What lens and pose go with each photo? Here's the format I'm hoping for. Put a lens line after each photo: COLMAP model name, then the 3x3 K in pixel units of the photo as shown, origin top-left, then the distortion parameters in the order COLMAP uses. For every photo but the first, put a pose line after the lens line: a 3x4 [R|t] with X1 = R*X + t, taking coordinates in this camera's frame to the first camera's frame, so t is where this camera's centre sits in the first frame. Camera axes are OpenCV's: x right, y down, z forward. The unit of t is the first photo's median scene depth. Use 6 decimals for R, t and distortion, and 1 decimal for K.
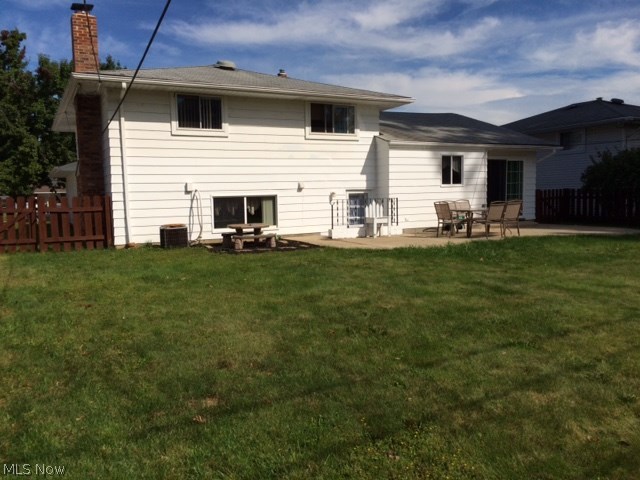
lens RADIAL K [[550.2, 0, 320.7], [0, 550.2, 241.6], [0, 0, 1]] dist [0.034129, -0.009455]
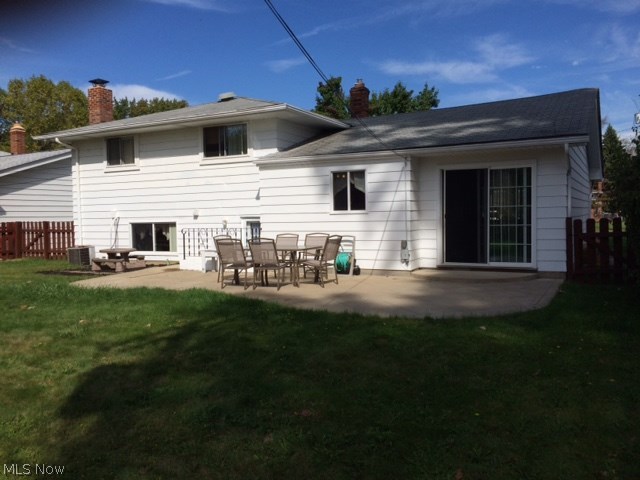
lens RADIAL K [[550.2, 0, 320.0], [0, 550.2, 237.3], [0, 0, 1]] dist [0.034129, -0.009455]
pose [[0.557433, 0.047018, -0.828889, 0.864615], [-0.062554, 0.997936, 0.014539, -0.082147], [0.827862, 0.043746, 0.559224, 0.605544]]
